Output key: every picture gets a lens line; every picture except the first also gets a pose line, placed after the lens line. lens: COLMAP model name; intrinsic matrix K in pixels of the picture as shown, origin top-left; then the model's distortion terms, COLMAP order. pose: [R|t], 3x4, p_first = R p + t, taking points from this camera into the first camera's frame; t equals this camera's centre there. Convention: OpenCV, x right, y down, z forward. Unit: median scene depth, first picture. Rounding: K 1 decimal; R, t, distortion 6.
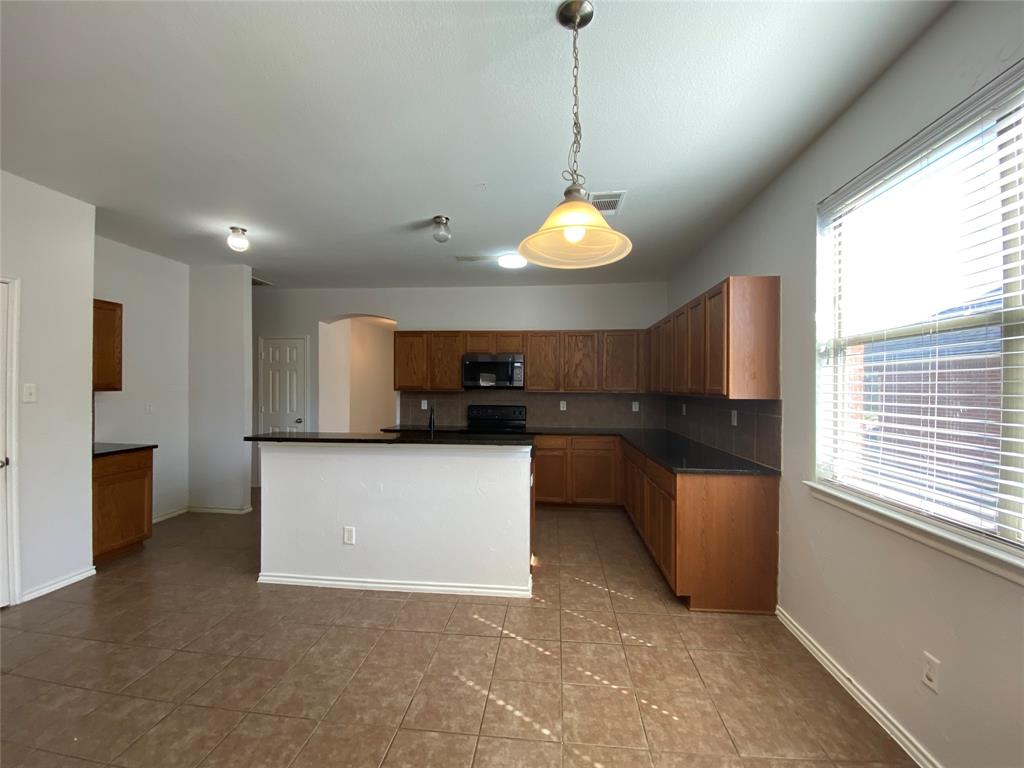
lens RADIAL K [[412.1, 0, 511.8], [0, 412.1, 386.7], [0, 0, 1]] dist [0.031755, -0.027819]
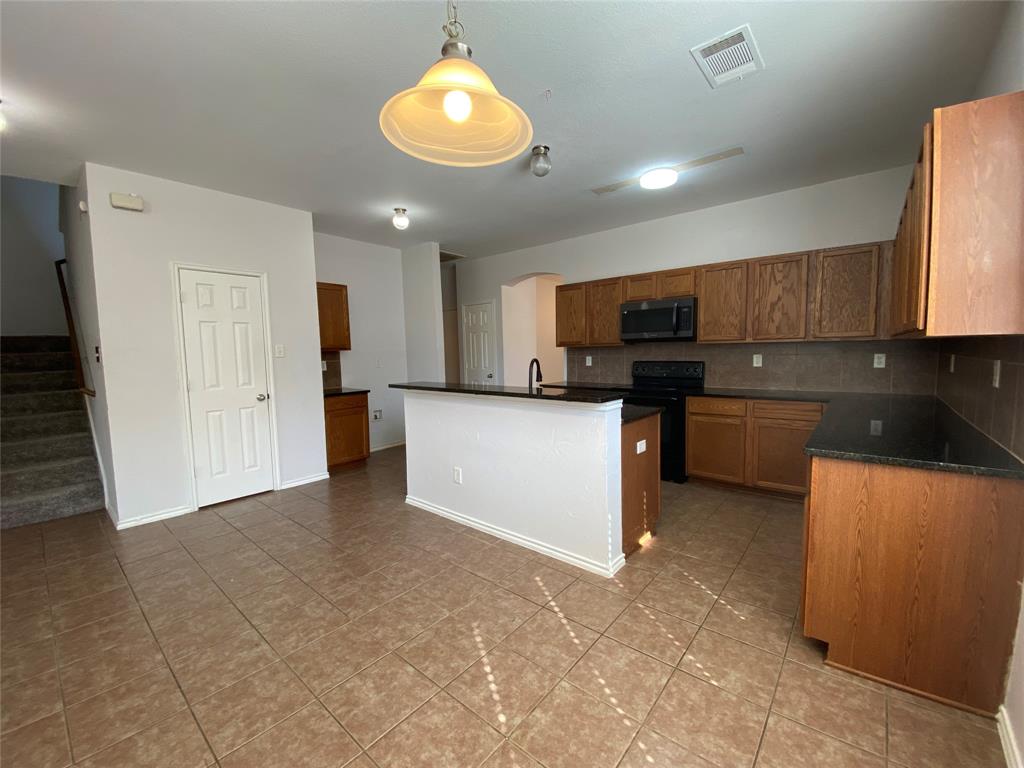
lens RADIAL K [[412.1, 0, 511.8], [0, 412.1, 386.7], [0, 0, 1]] dist [0.031755, -0.027819]
pose [[0.829884, 0.027998, -0.557233, 0.329496], [0.024341, 0.995972, 0.086294, 0.031762], [0.557405, -0.085178, 0.825860, 0.199040]]
